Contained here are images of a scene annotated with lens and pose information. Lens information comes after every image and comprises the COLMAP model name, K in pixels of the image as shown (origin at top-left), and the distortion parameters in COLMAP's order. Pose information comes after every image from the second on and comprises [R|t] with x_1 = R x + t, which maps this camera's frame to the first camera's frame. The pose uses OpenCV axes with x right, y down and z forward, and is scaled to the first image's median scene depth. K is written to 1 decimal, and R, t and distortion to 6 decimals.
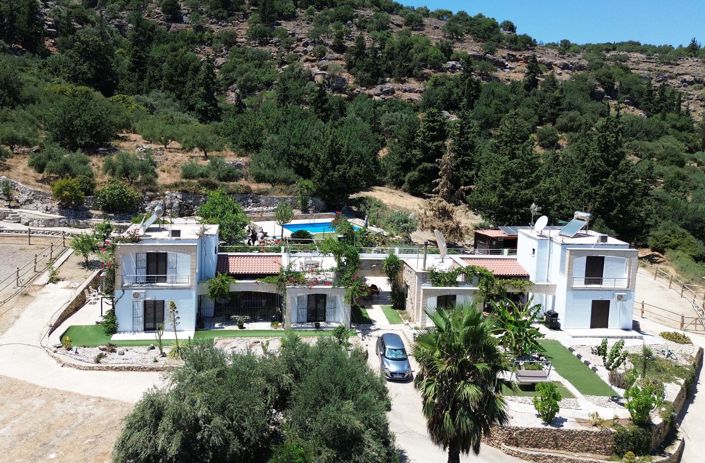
lens RADIAL K [[570.8, 0, 322.8], [0, 570.8, 184.0], [0, 0, 1]] dist [0.086293, -0.093379]
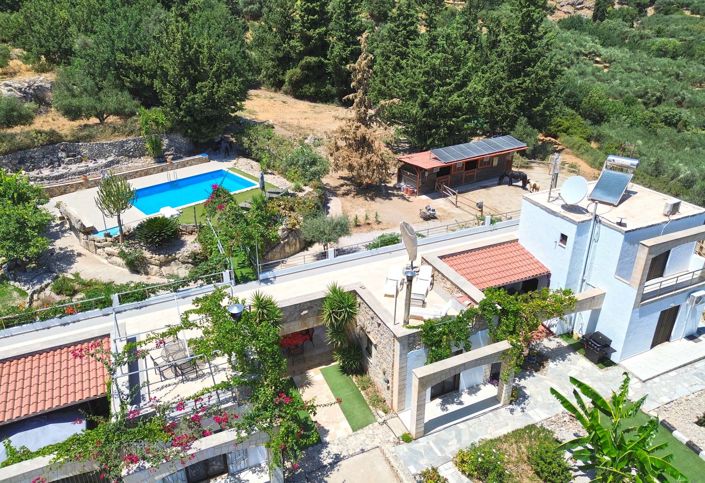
lens RADIAL K [[499.1, 0, 351.4], [0, 499.1, 220.7], [0, 0, 1]] dist [0.054811, -0.043383]
pose [[0.950574, -0.161519, 0.265179, 0.014725], [0.073733, 0.947041, 0.312532, -0.052534], [-0.301615, -0.277532, 0.912143, 0.393813]]
